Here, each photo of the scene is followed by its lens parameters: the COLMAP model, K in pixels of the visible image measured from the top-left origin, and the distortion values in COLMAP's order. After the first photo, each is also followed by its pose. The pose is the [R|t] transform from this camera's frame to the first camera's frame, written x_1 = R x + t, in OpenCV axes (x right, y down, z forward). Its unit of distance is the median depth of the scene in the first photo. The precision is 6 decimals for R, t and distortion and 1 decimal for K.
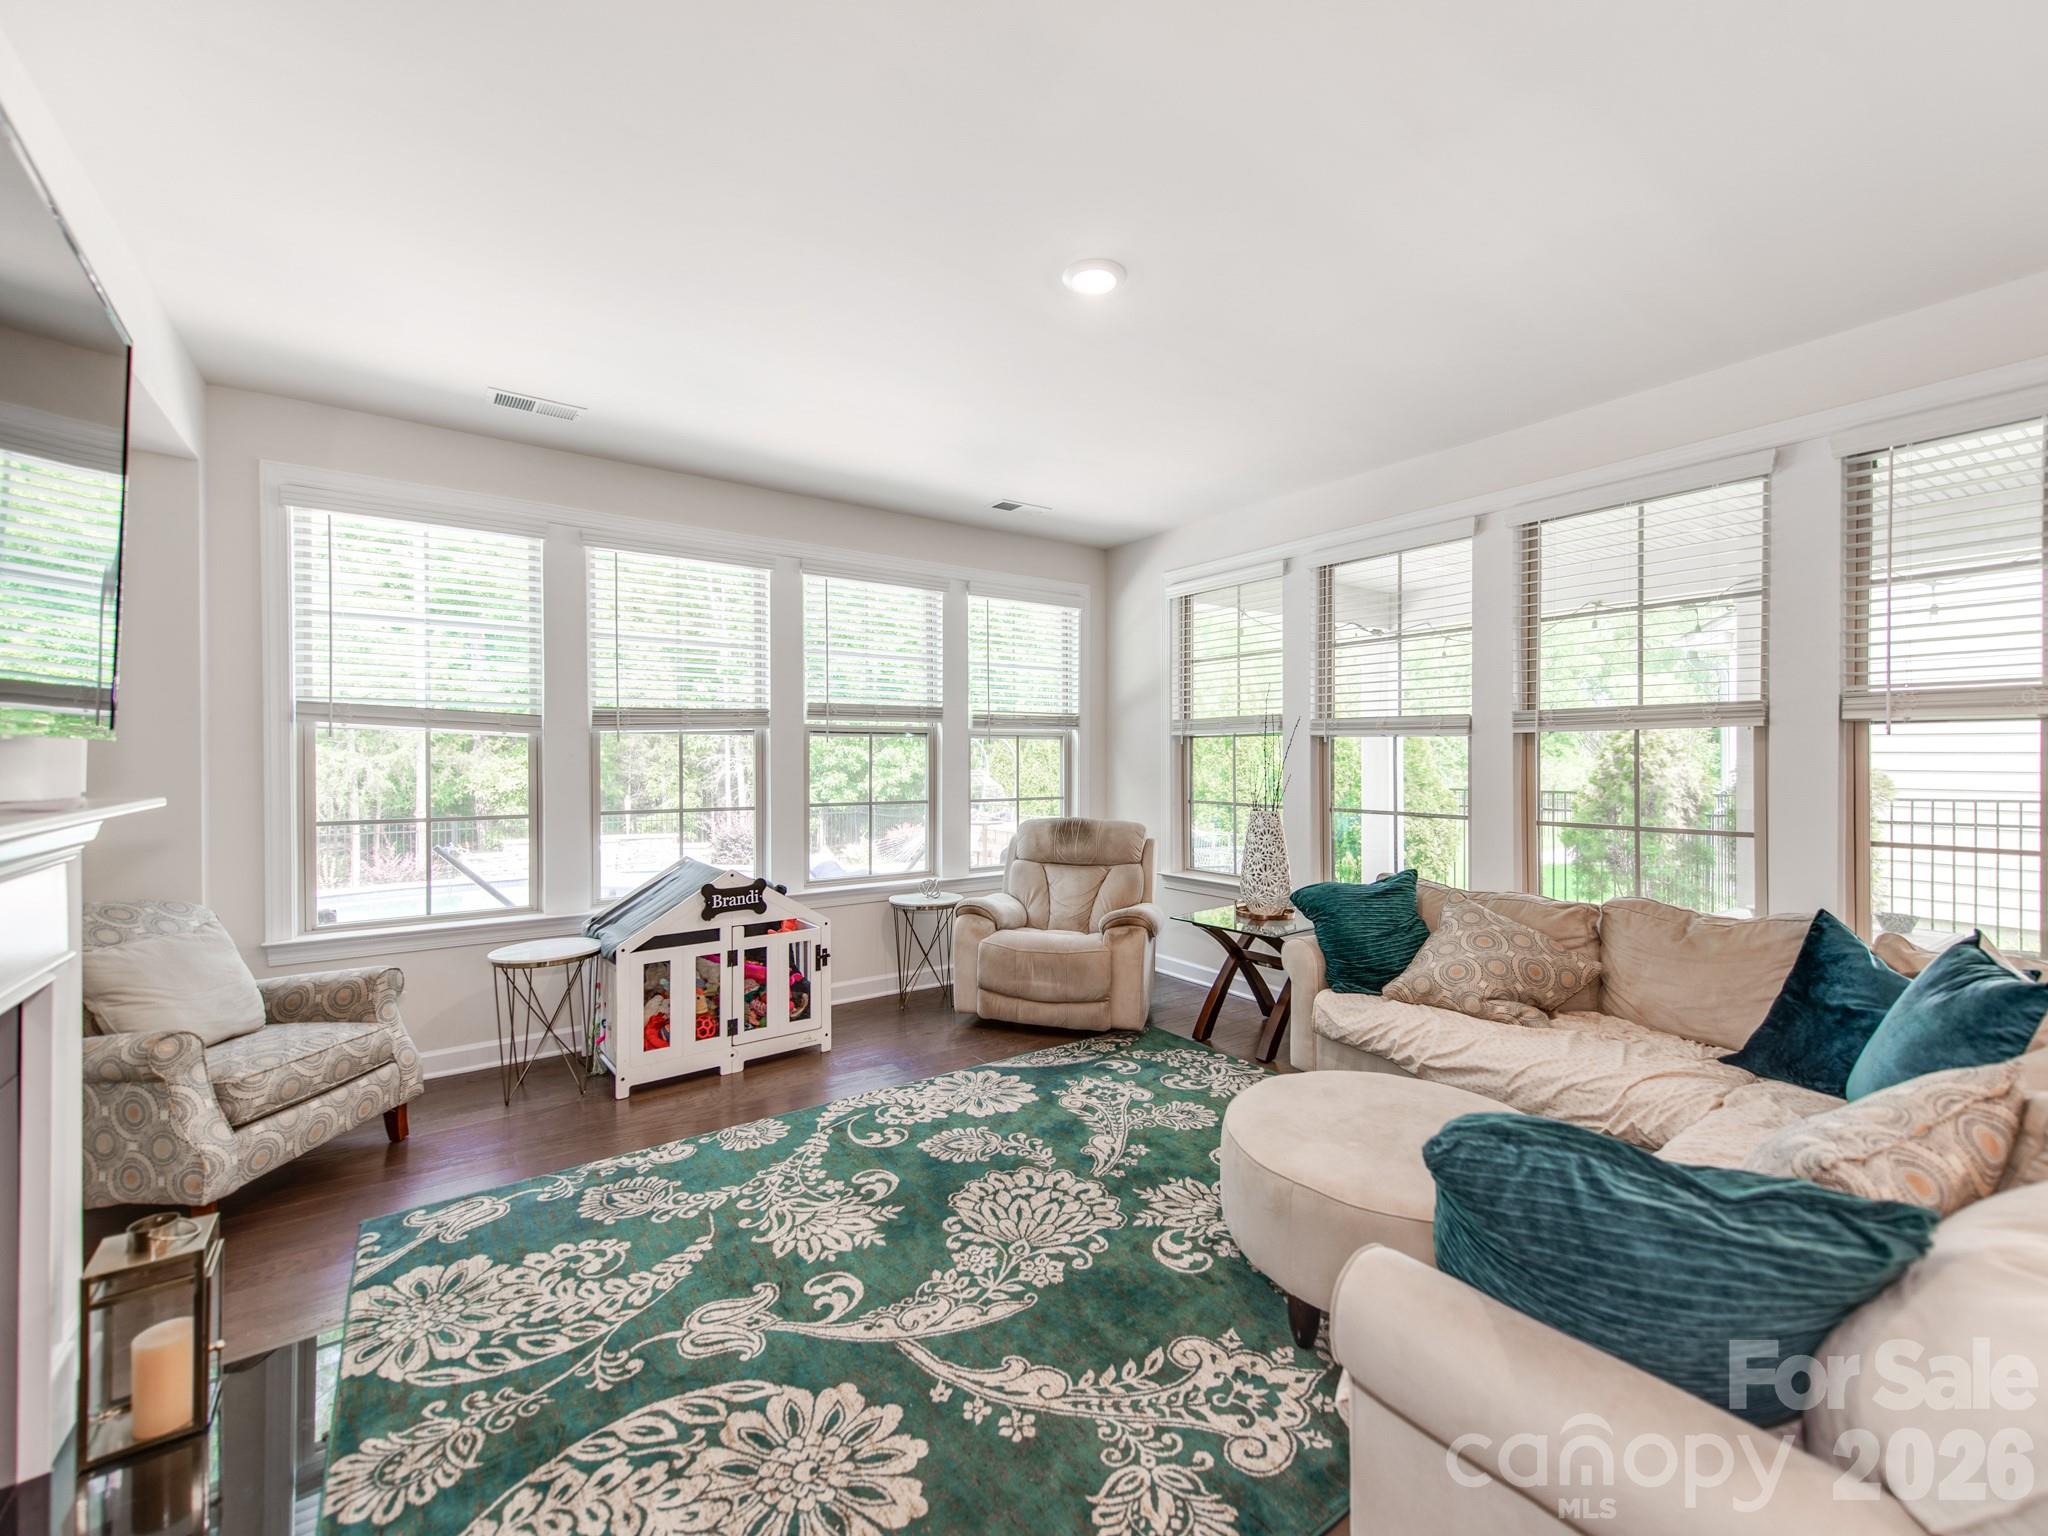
lens RADIAL K [[848.2, 0, 1024.0], [0, 848.2, 768.0], [0, 0, 1]] dist [0.016816, -0.000455]
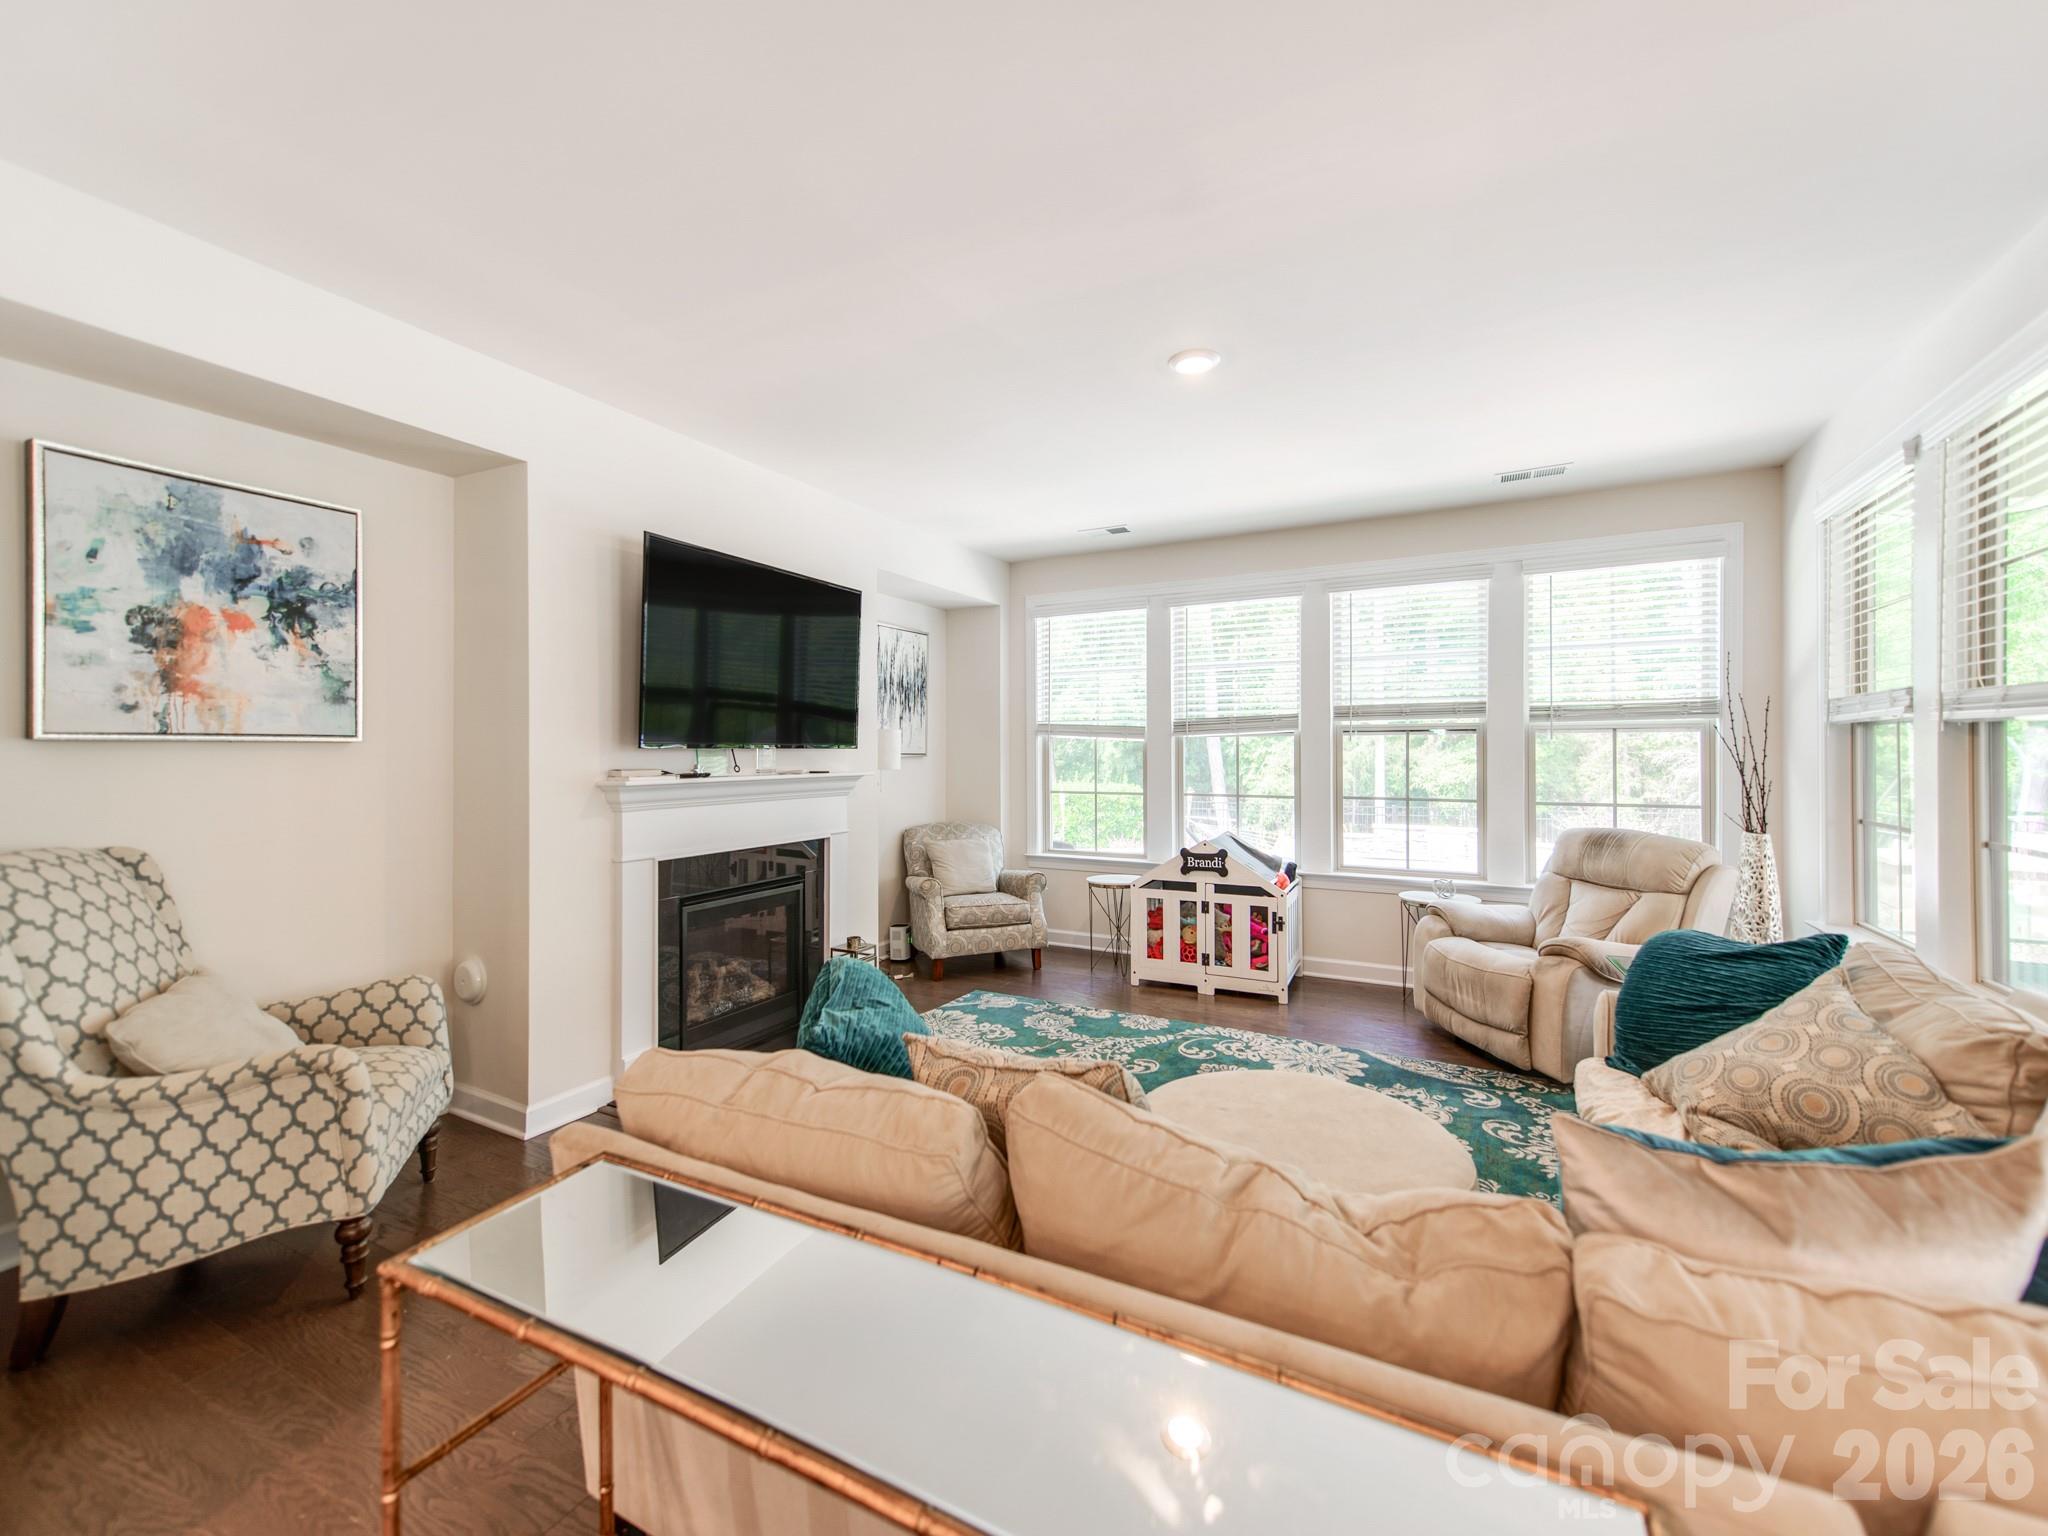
lens RADIAL K [[837.5, 0, 1021.1], [0, 837.5, 762.4], [0, 0, 1]] dist [0.020191, -0.000037]
pose [[0.443817, 0.009632, -0.896066, 0.701119], [-0.009272, 0.999938, 0.006157, -0.006706], [0.896069, 0.005576, 0.443879, 0.164404]]
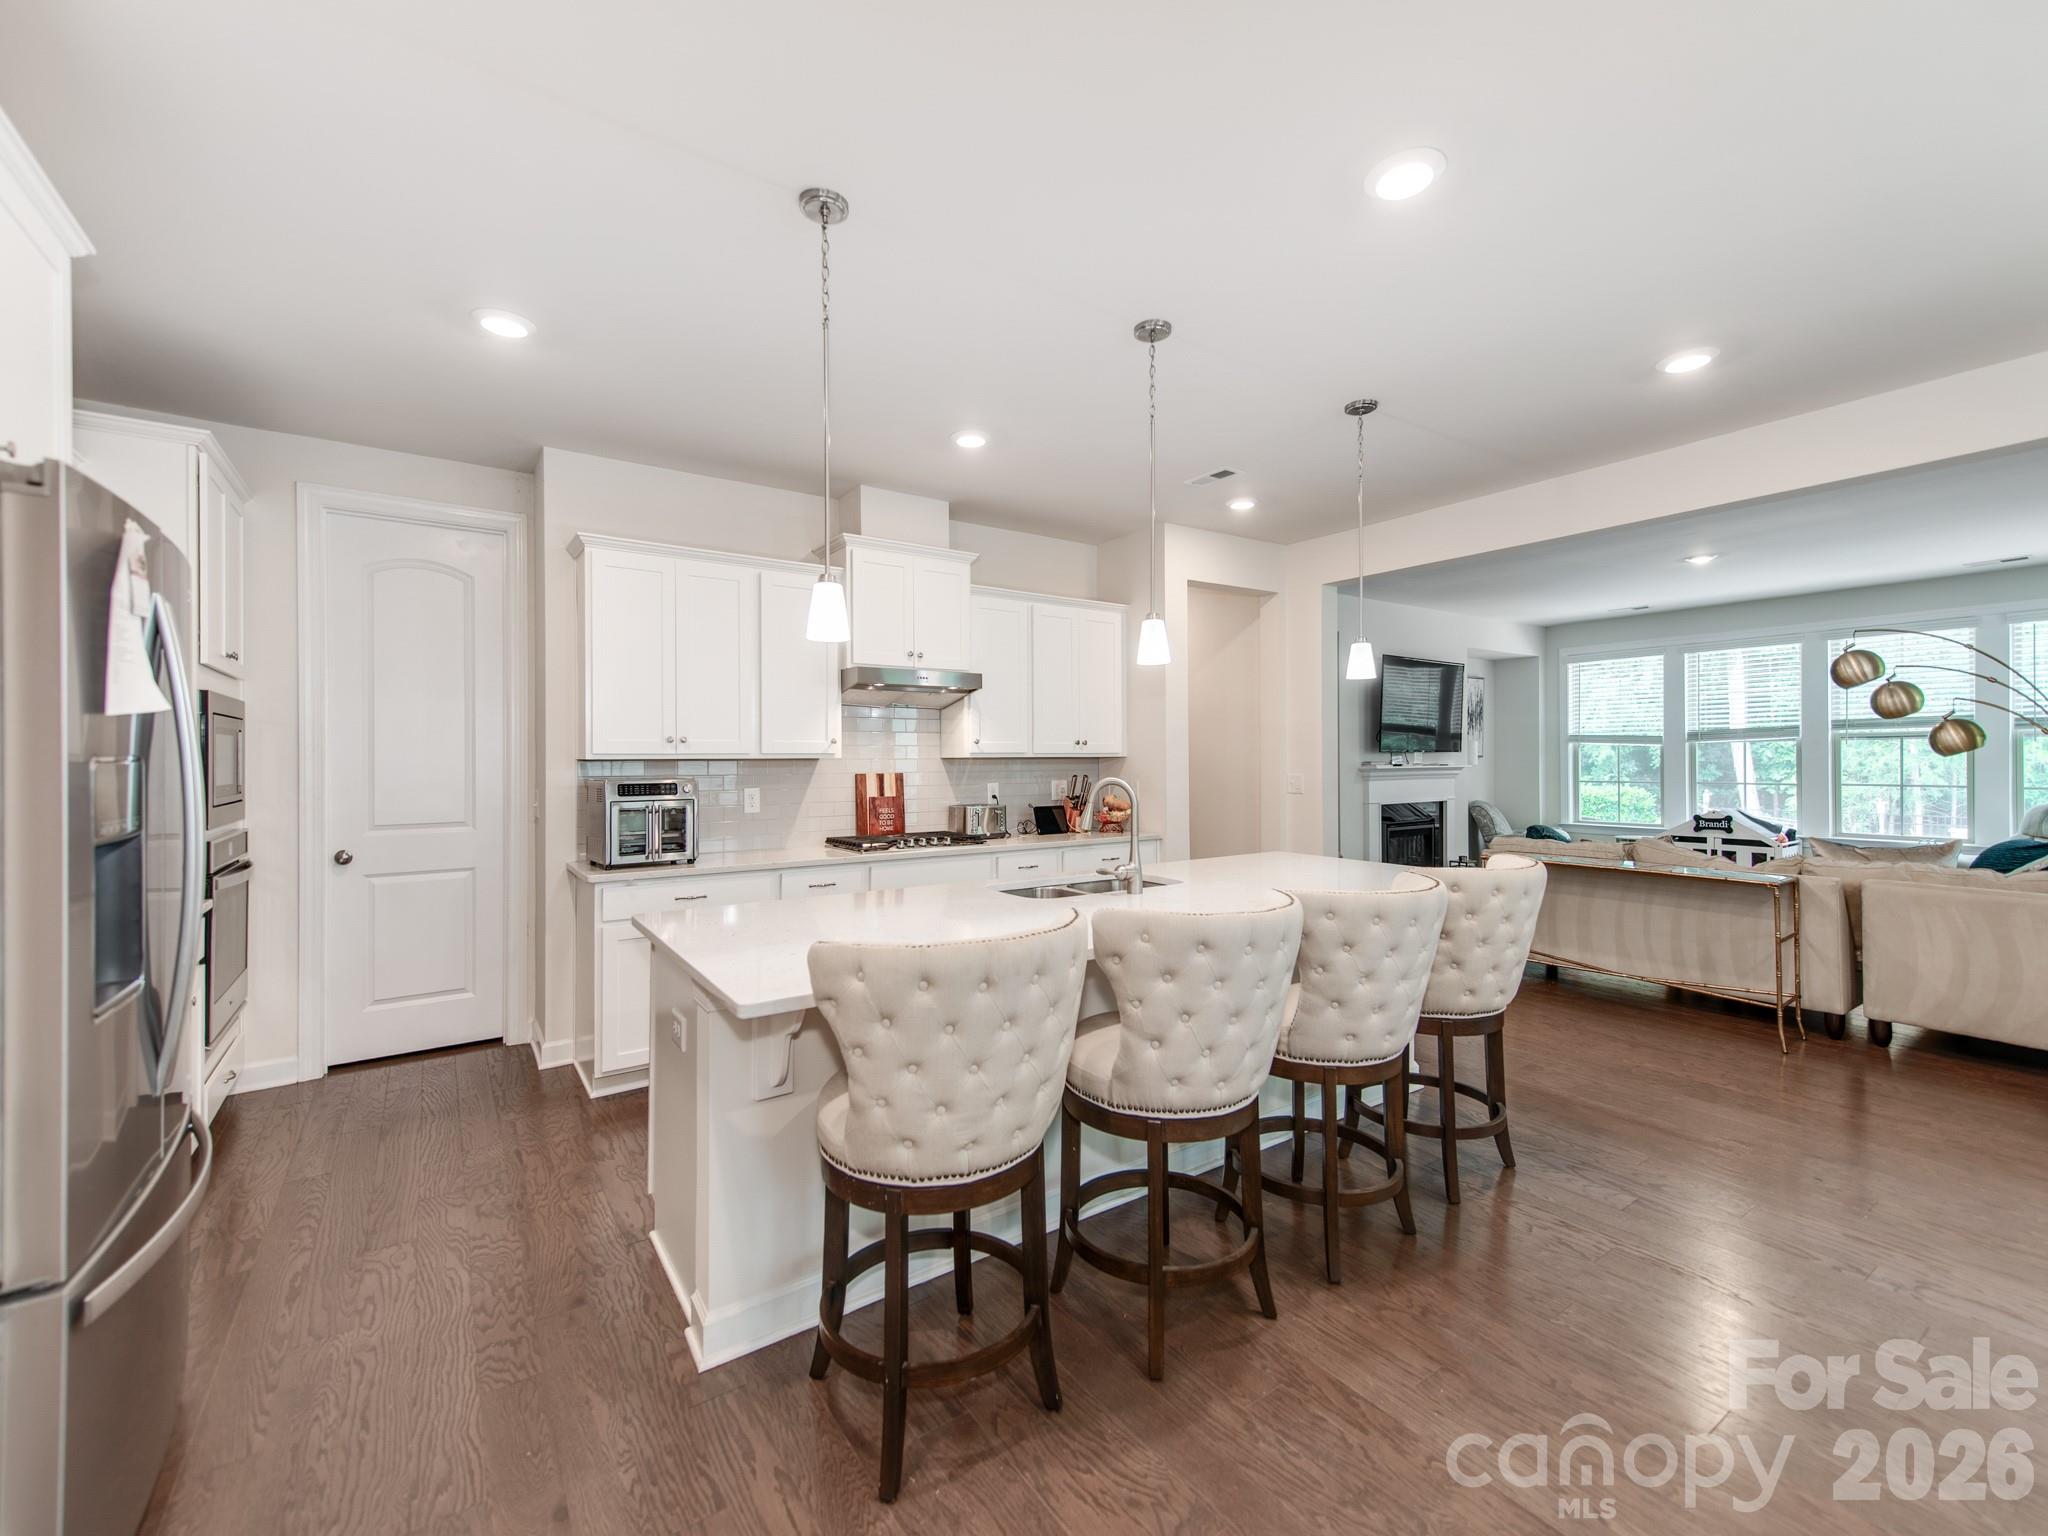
lens RADIAL K [[837.5, 0, 1021.1], [0, 837.5, 762.4], [0, 0, 1]] dist [0.020191, -0.000037]
pose [[-0.023283, 0.001772, -0.999727, 1.744178], [-0.008489, 0.999962, 0.001970, 0.015801], [0.999693, 0.008533, -0.023267, -0.622052]]
